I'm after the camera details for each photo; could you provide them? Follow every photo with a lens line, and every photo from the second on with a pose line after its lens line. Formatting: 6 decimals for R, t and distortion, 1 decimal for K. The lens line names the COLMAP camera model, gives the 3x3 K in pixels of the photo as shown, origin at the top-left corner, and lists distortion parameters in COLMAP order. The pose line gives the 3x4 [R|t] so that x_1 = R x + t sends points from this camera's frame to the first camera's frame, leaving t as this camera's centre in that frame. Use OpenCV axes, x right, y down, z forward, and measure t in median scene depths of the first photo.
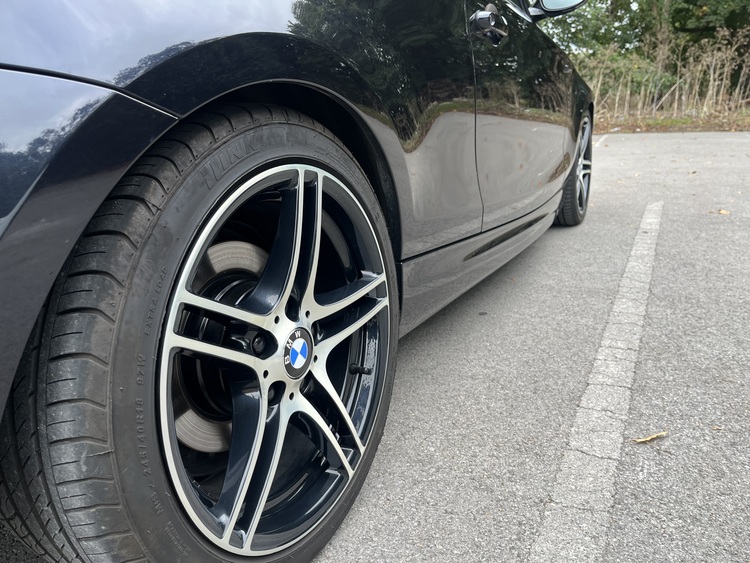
lens RADIAL K [[570.4, 0, 373.9], [0, 570.4, 282.3], [0, 0, 1]] dist [0.035142, -0.034978]
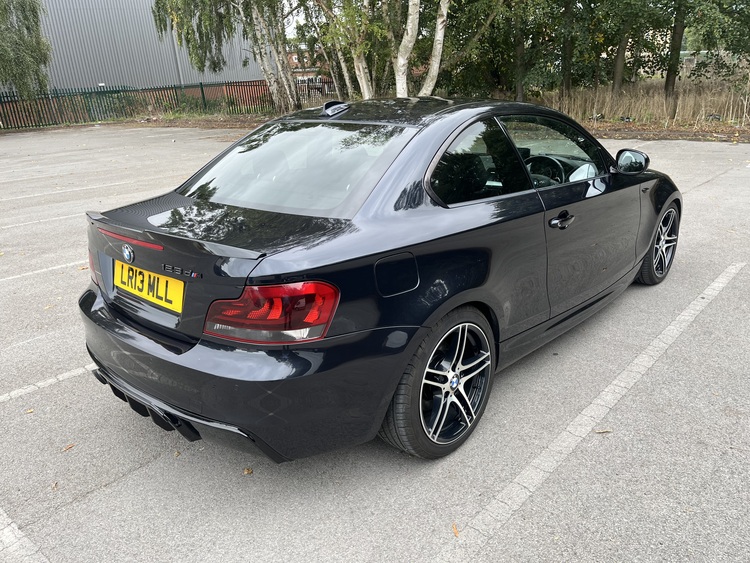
lens RADIAL K [[570.4, 0, 377.2], [0, 570.4, 279.6], [0, 0, 1]] dist [0.035142, -0.034978]
pose [[0.965584, 0.089208, -0.244315, 0.151819], [-0.076250, 0.995159, 0.062009, -0.535750], [0.248664, -0.041246, 0.967711, -1.870963]]
